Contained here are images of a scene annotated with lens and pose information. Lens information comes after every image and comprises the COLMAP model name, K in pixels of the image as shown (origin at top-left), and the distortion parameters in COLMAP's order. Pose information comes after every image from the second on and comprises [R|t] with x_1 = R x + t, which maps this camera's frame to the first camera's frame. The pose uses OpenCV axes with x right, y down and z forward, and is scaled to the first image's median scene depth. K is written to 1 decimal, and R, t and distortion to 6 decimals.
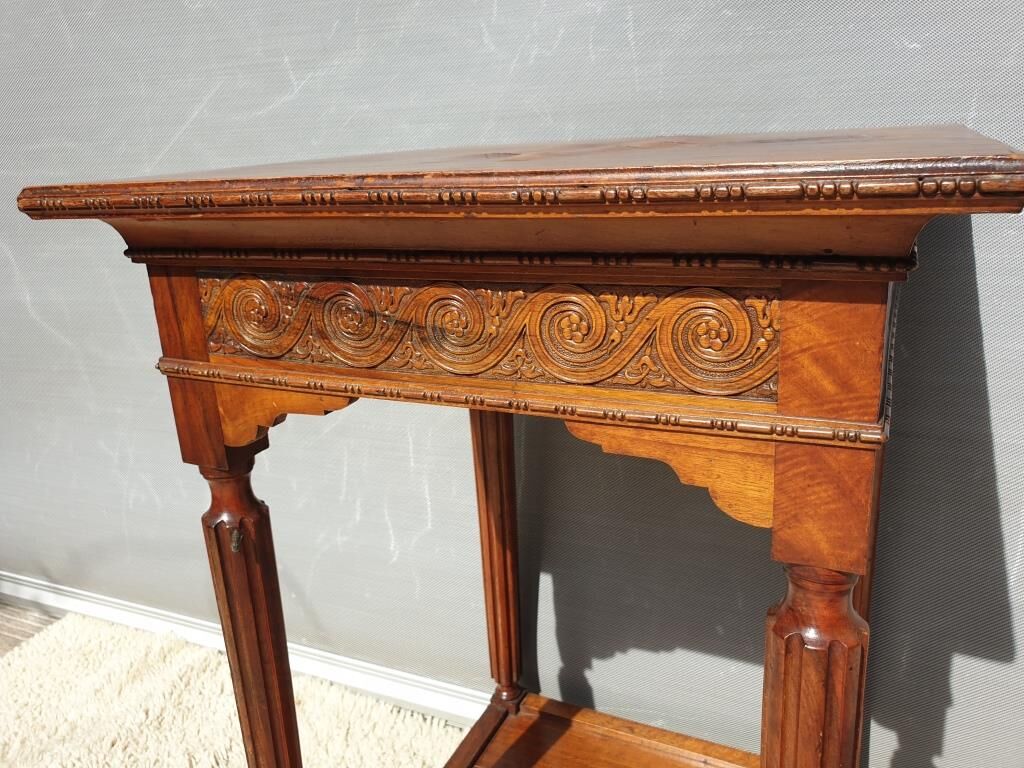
lens RADIAL K [[814.2, 0, 512.0], [0, 814.2, 384.0], [0, 0, 1]] dist [0.012353, 0.001550]
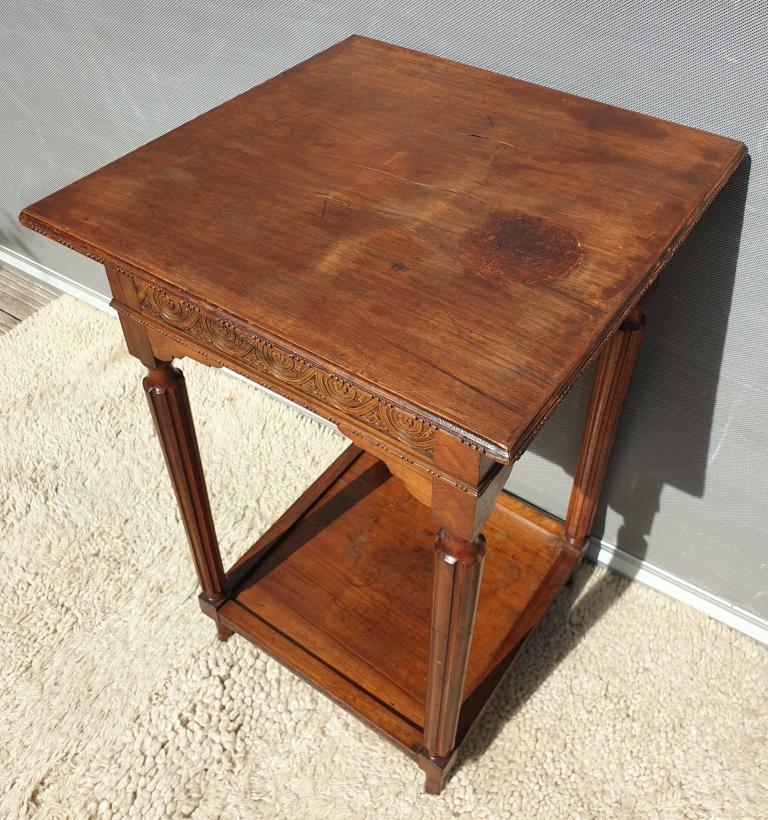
lens RADIAL K [[830.5, 0, 401.9], [0, 830.5, 347.4], [0, 0, 1]] dist [-0.002104, -0.022695]
pose [[0.986336, 0.147541, -0.073304, 0.253718], [-0.103444, 0.900931, 0.421452, -0.700389], [0.128223, -0.408111, 0.903883, -0.416268]]
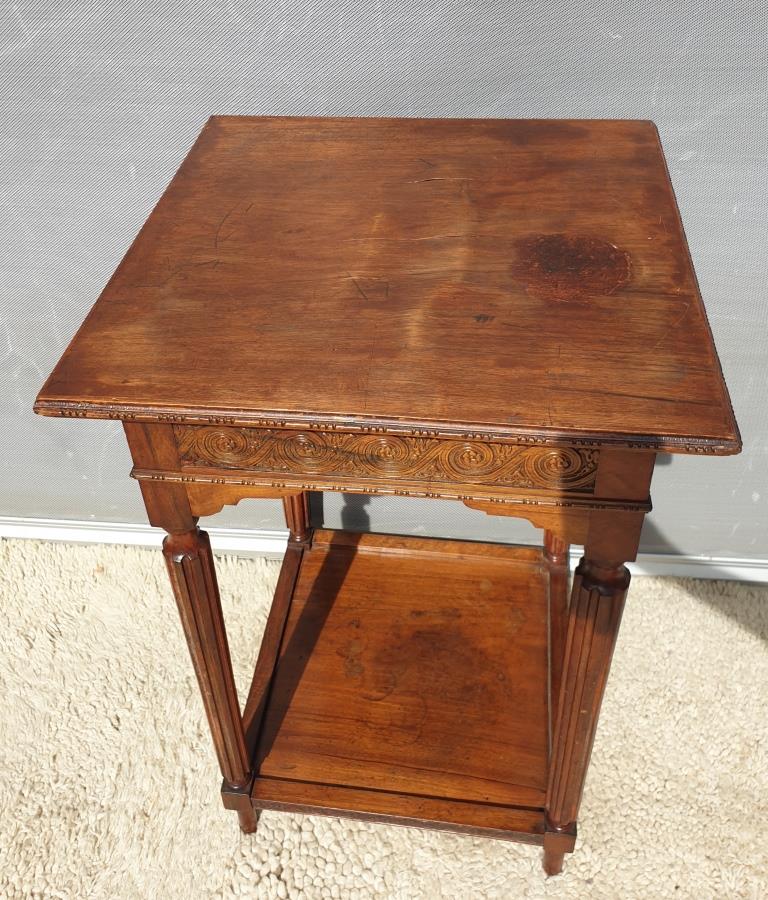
lens RADIAL K [[933.5, 0, 358.3], [0, 933.5, 348.4], [0, 0, 1]] dist [-0.001080, 0.024731]
pose [[0.953131, -0.178784, 0.244084, -0.431981], [0.087252, 0.934885, 0.344060, -0.726992], [-0.289703, -0.306638, 0.906667, -0.430503]]
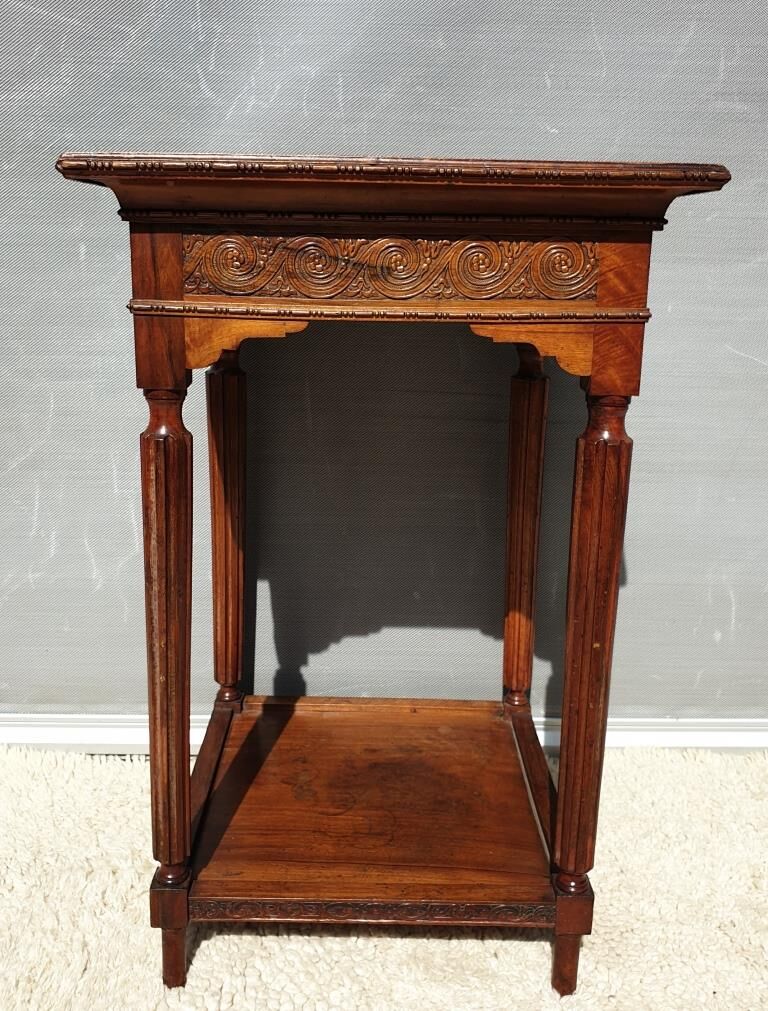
lens RADIAL K [[991.9, 0, 361.2], [0, 991.9, 483.5], [0, 0, 1]] dist [0.000928, 0.011201]
pose [[0.900438, -0.032222, 0.433789, -0.815407], [0.064640, 0.996092, -0.060188, 0.382709], [-0.430154, 0.082236, 0.899002, -0.540285]]
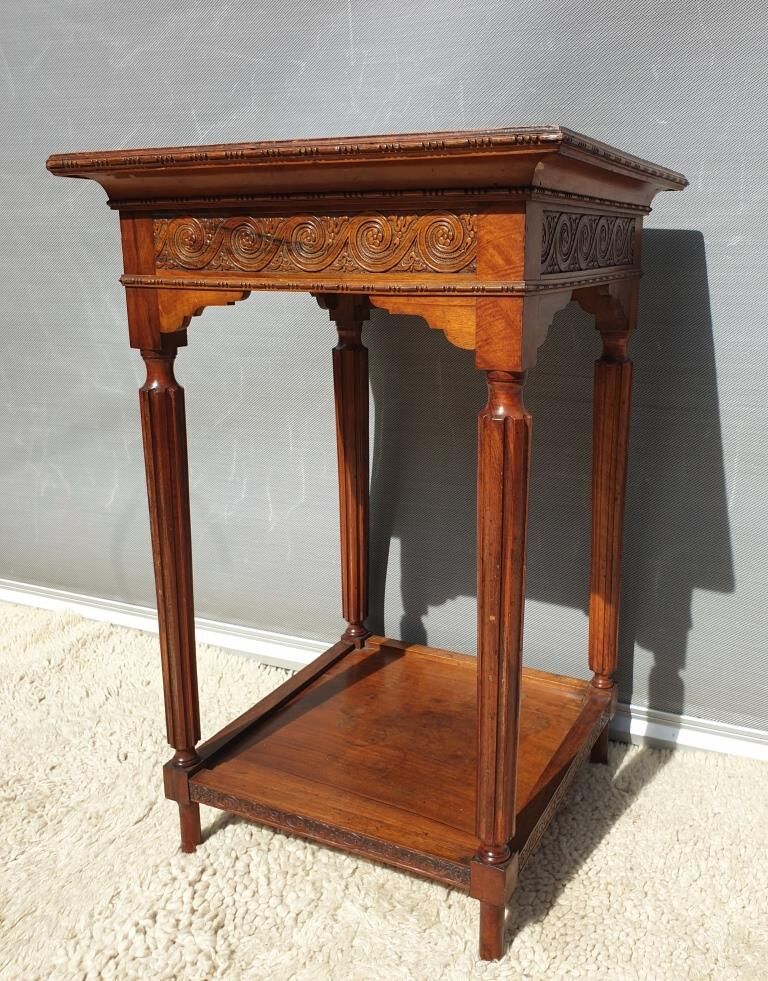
lens RADIAL K [[898.6, 0, 438.8], [0, 898.6, 478.8], [0, 0, 1]] dist [0.003185, 0.002672]
pose [[0.998419, 0.051723, 0.022002, 0.155982], [-0.050494, 0.997307, -0.053194, 0.429036], [-0.024694, 0.051999, 0.998342, -0.721126]]
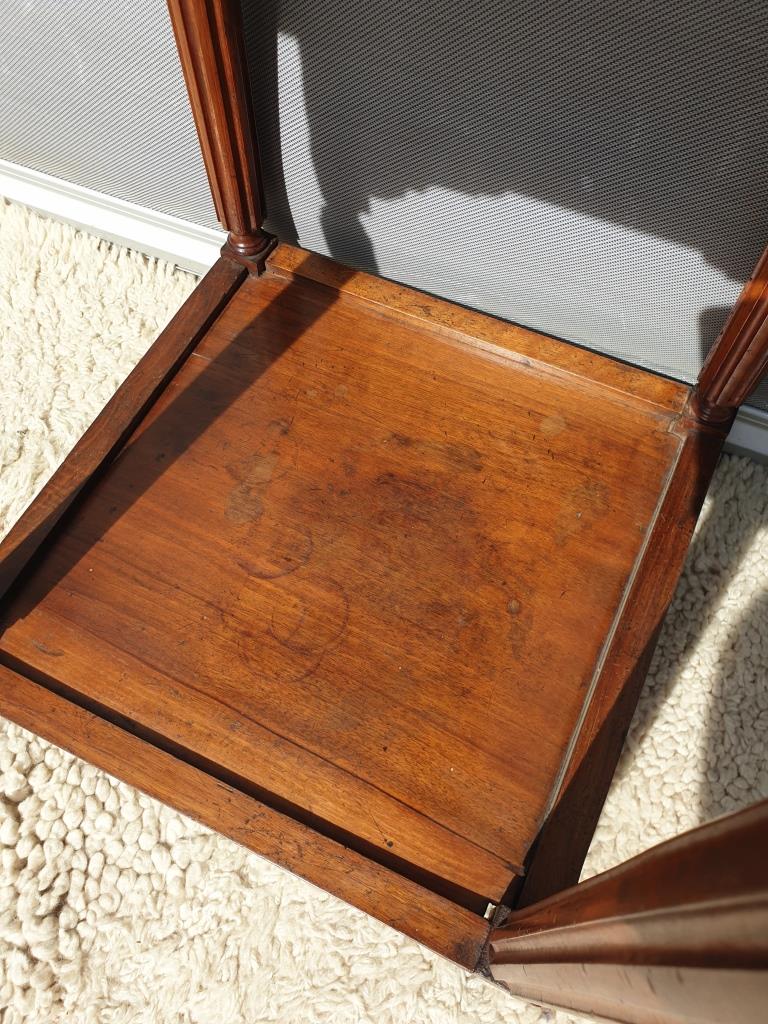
lens RADIAL K [[814.2, 0, 378.0], [0, 814.2, 514.4], [0, 0, 1]] dist [0.012353, 0.001550]
pose [[0.998605, 0.017734, 0.049739, 0.142670], [-0.047389, 0.716504, 0.695971, 0.148689], [-0.023296, -0.697357, 0.716345, 0.758081]]
